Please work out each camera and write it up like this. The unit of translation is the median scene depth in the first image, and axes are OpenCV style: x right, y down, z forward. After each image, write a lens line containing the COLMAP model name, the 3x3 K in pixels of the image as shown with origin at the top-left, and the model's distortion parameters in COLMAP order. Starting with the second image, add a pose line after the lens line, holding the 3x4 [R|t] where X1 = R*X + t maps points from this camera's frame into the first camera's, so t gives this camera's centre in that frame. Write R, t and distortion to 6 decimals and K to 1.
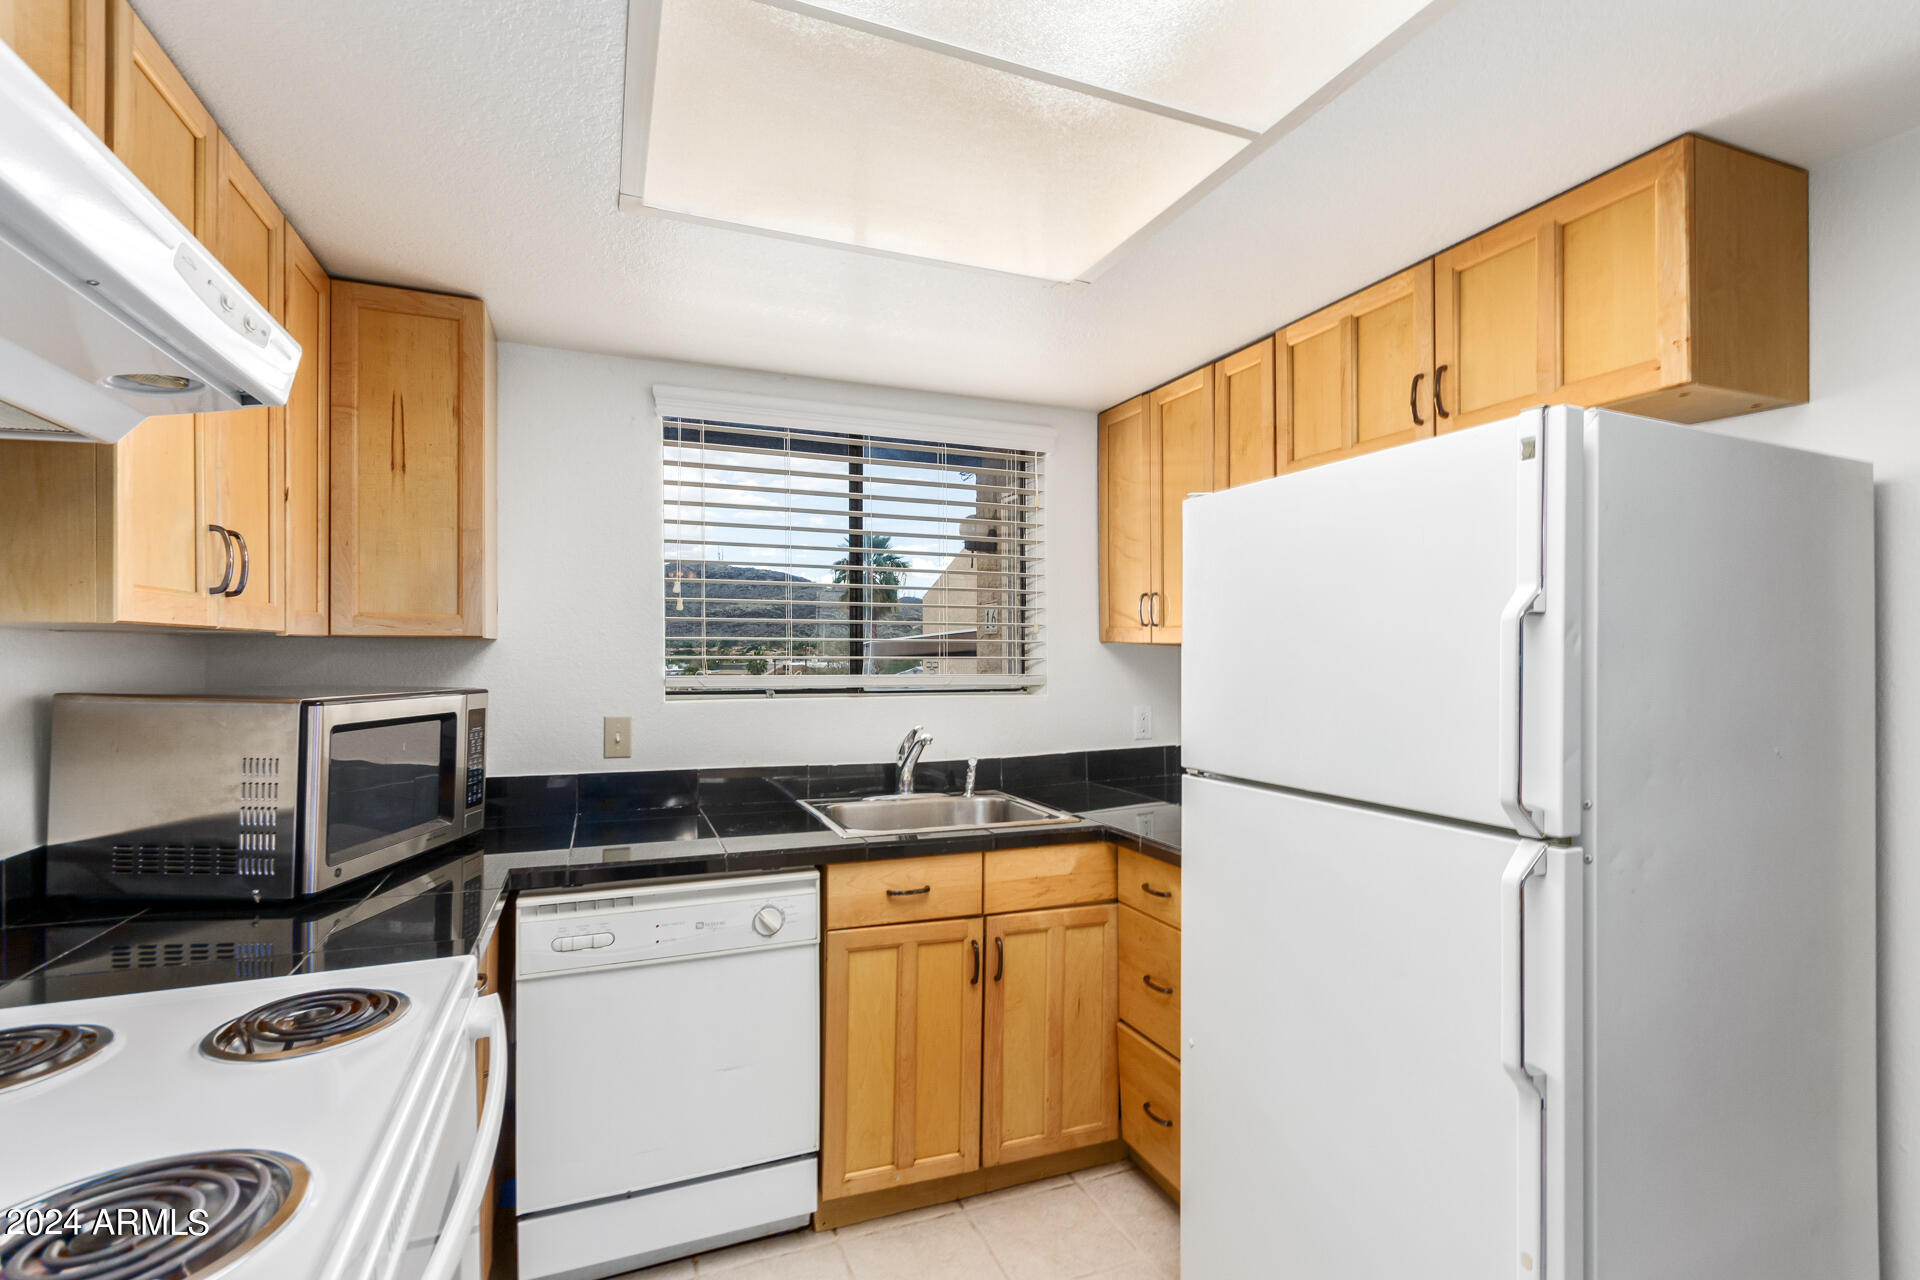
lens RADIAL K [[884.5, 0, 962.7], [0, 884.5, 645.8], [0, 0, 1]] dist [0.005483, -0.002694]
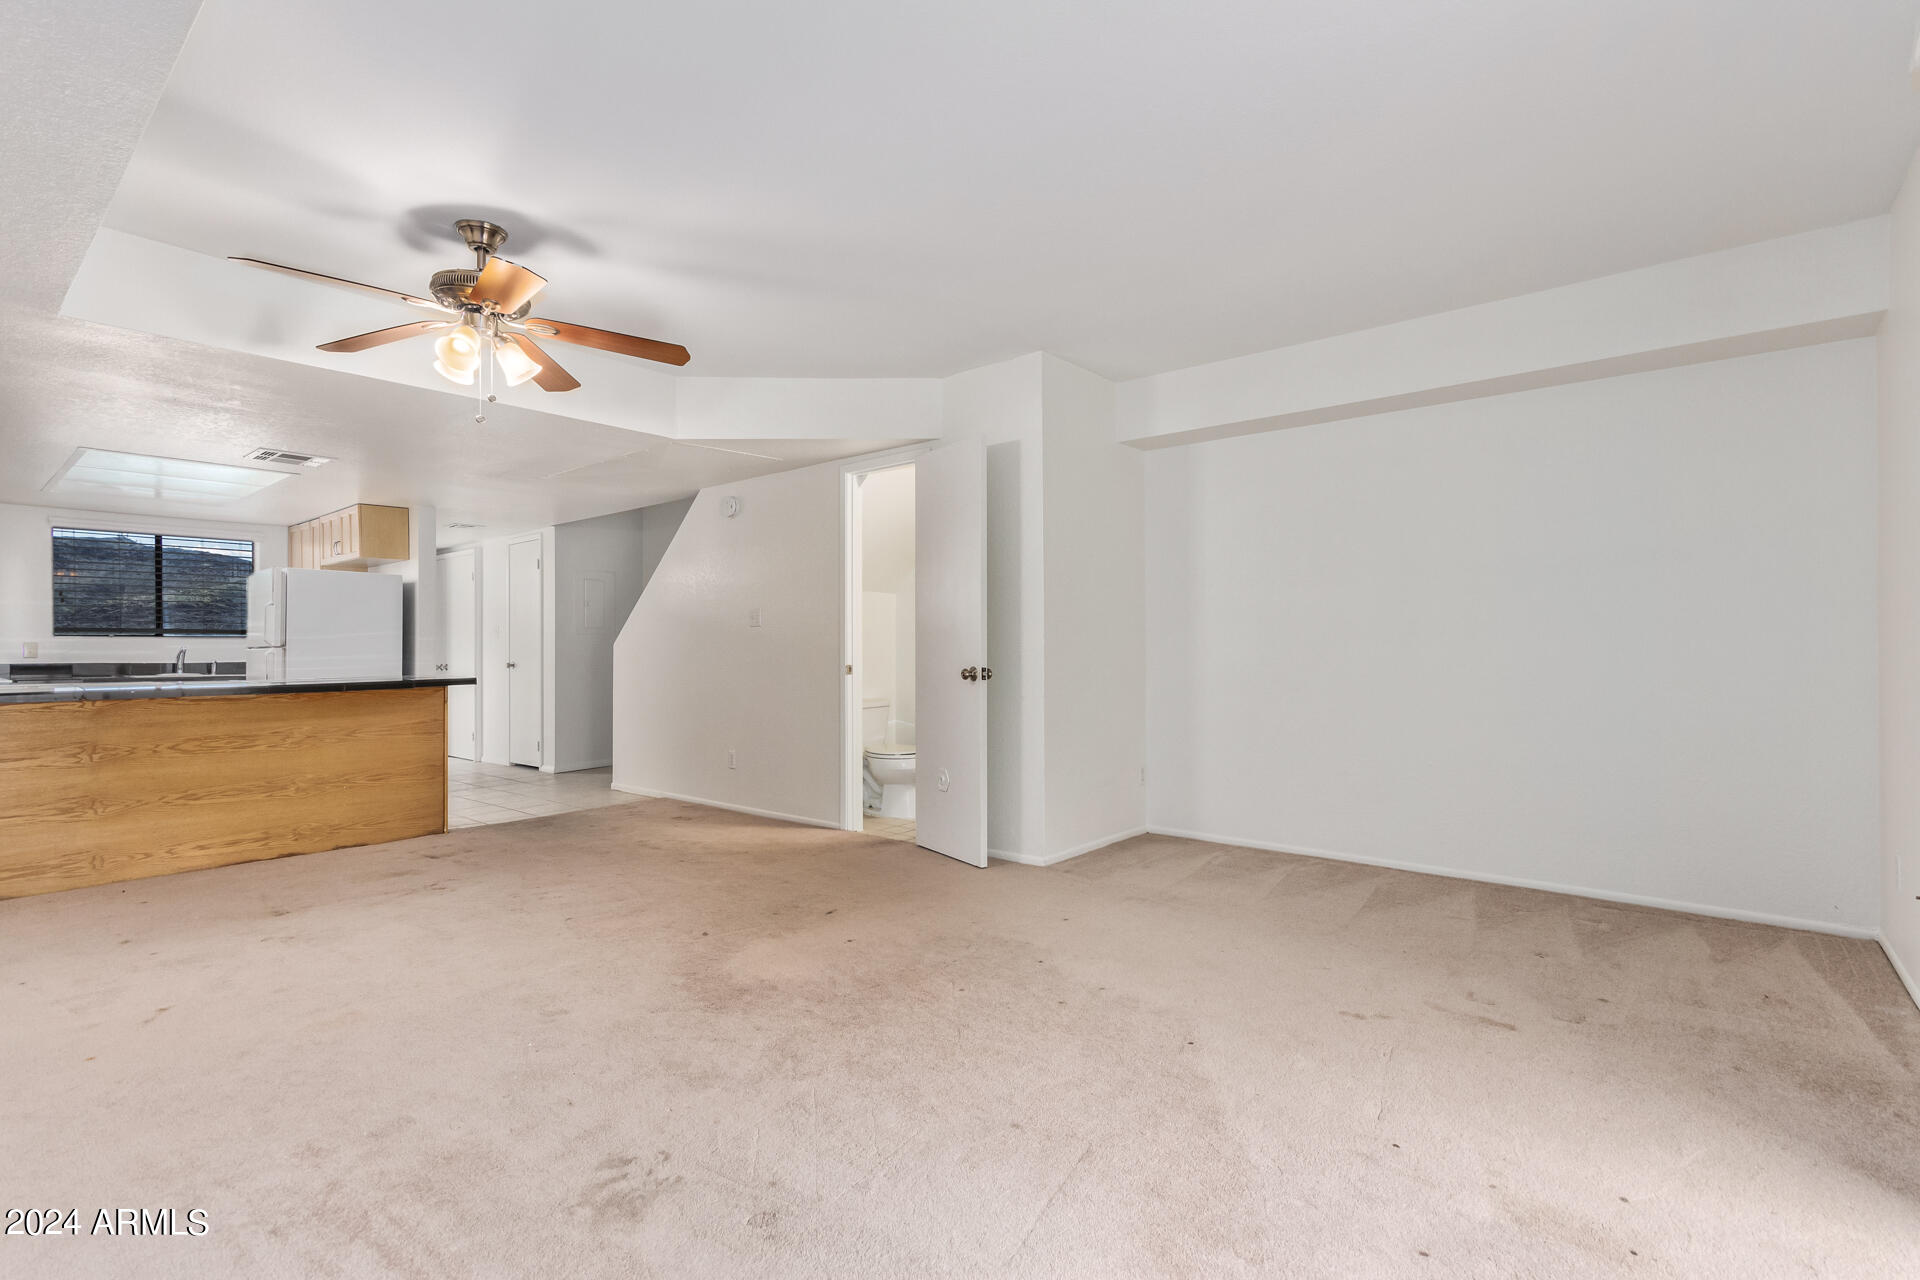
lens RADIAL K [[884.5, 0, 961.3], [0, 884.5, 642.1], [0, 0, 1]] dist [0.005483, -0.002694]
pose [[0.879595, -0.003674, 0.475709, 0.761114], [0.004244, 0.999991, -0.000125, 0.090644], [-0.475704, 0.002129, 0.879603, -2.541983]]
